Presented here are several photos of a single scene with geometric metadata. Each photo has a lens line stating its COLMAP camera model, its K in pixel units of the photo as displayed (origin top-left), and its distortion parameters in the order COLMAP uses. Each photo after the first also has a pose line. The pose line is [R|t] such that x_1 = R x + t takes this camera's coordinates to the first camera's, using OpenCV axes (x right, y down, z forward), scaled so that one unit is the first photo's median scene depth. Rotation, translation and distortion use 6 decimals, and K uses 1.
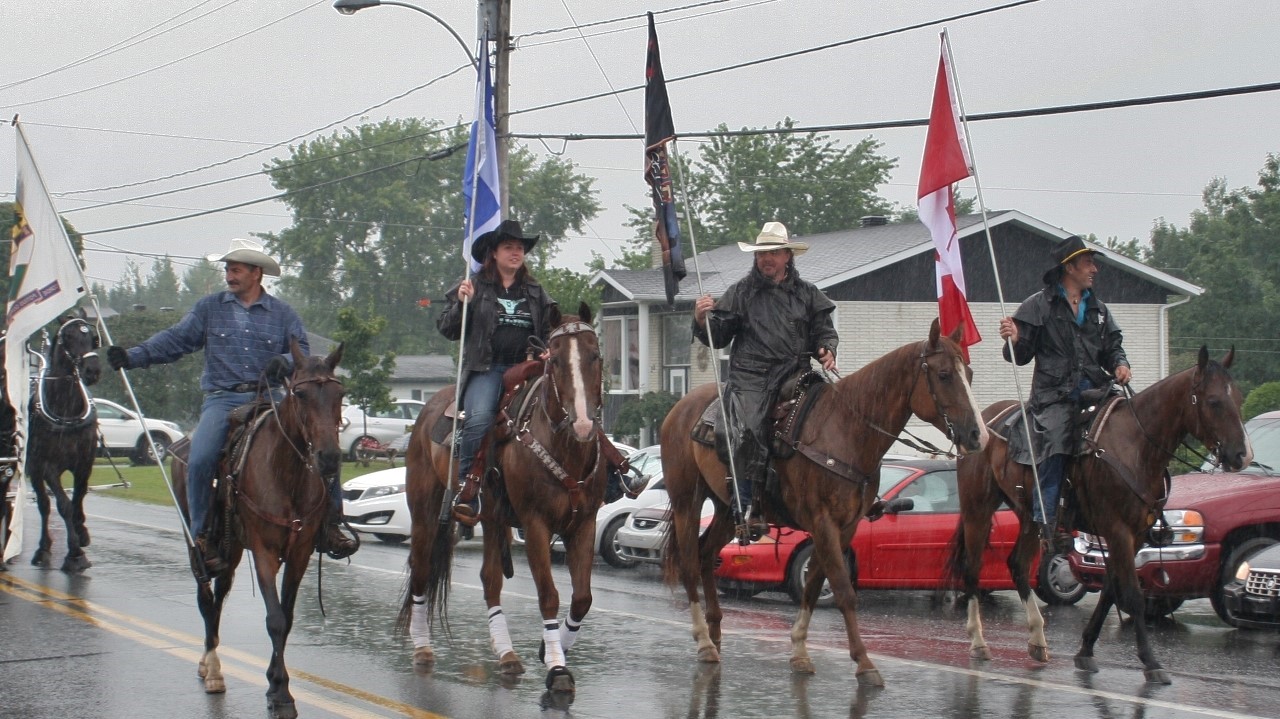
lens RADIAL K [[2659.4, 0, 644.2], [0, 2659.4, 355.2], [0, 0, 1]] dist [-0.177816, 0.000000]
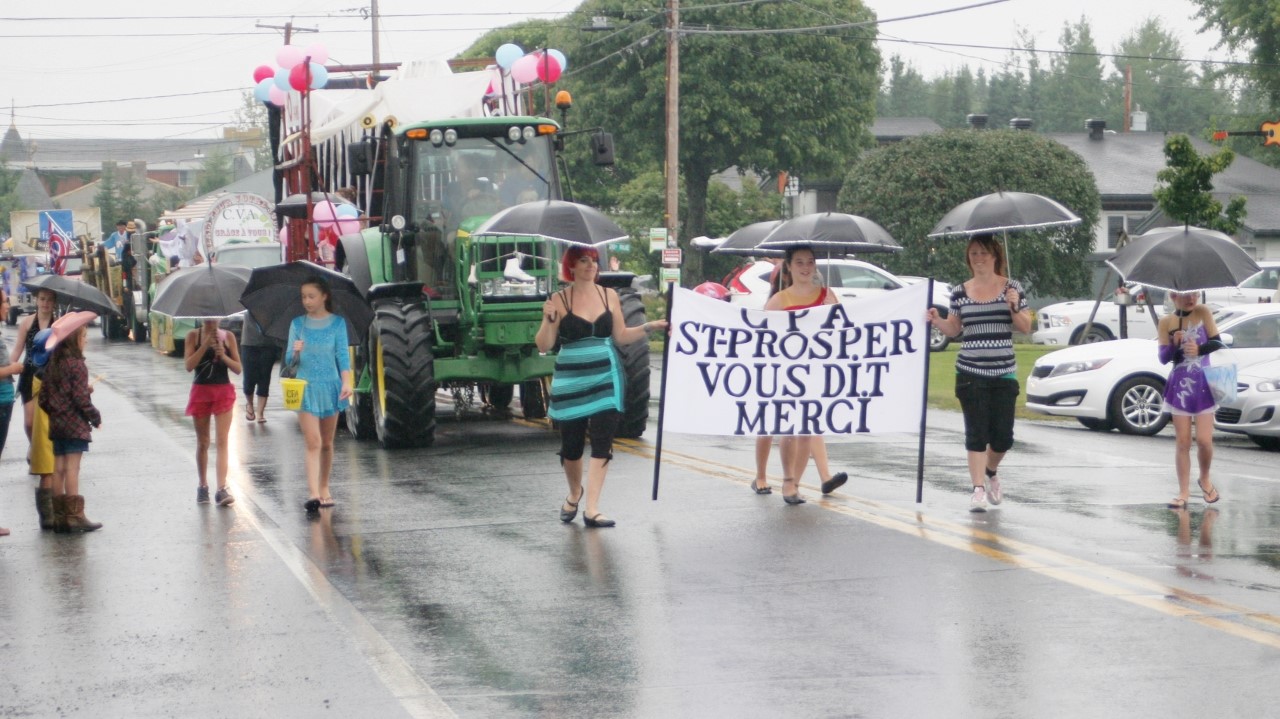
lens RADIAL K [[4544.2, 0, 639.4], [0, 4544.2, 359.4], [0, 0, 1]] dist [0.292352, 0.000000]
pose [[0.961755, 0.007482, -0.273808, 0.040480], [0.002952, 0.999286, 0.037675, -0.001830], [0.273894, -0.037042, 0.961046, -0.109430]]
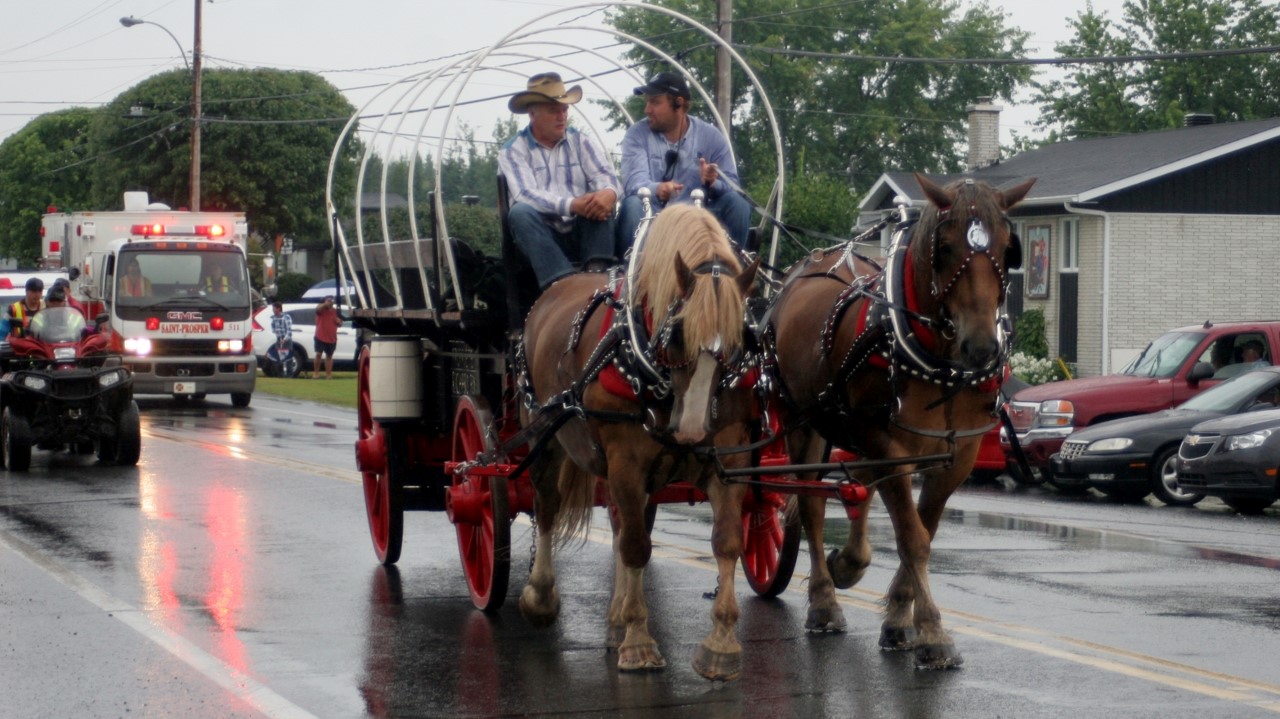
lens RADIAL K [[3676.5, 0, 641.1], [0, 3676.5, 362.3], [0, 0, 1]] dist [0.054391, 0.000000]
pose [[0.989438, 0.018256, -0.143802, 0.039660], [-0.014115, 0.999457, 0.029764, -0.001629], [0.144267, -0.027420, 0.989159, -0.123259]]
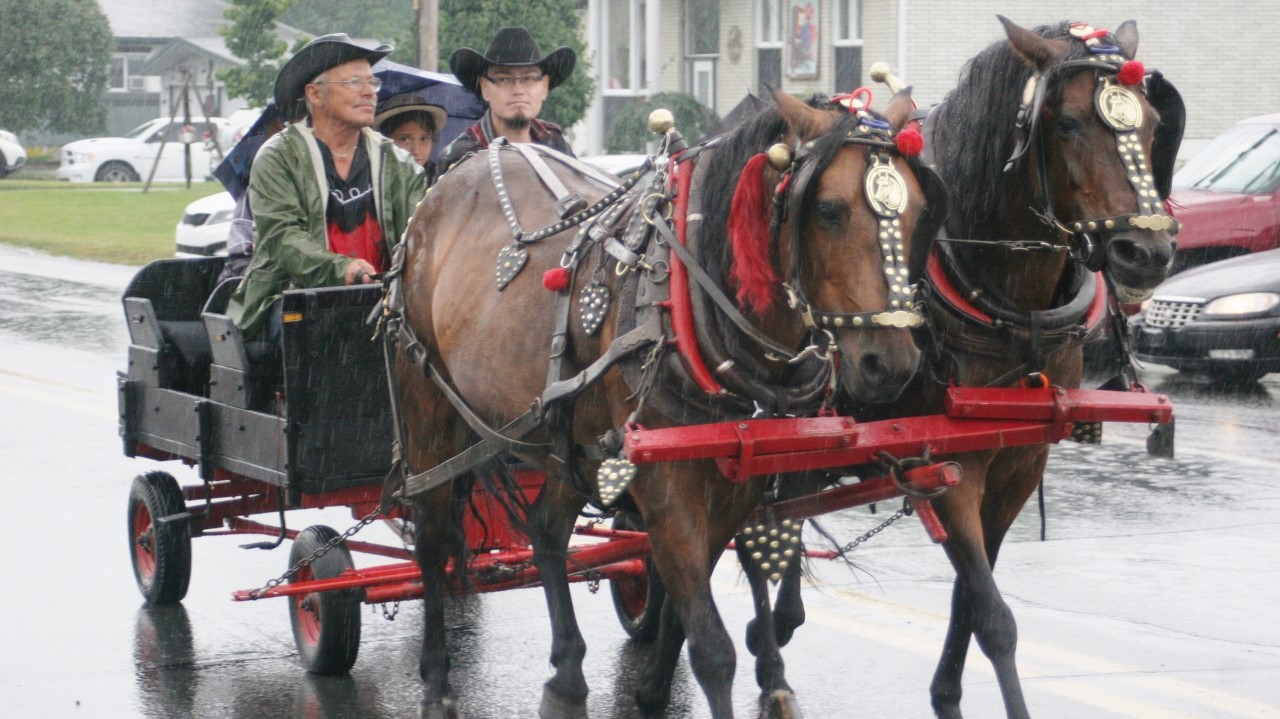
lens RADIAL K [[4023.6, 0, 643.8], [0, 4023.6, 360.9], [0, 0, 1]] dist [0.119205, 0.000000]
pose [[0.999571, 0.005912, -0.028698, 0.013685], [-0.003586, 0.996753, 0.080441, -0.000670], [0.029081, -0.080303, 0.996346, -0.047289]]
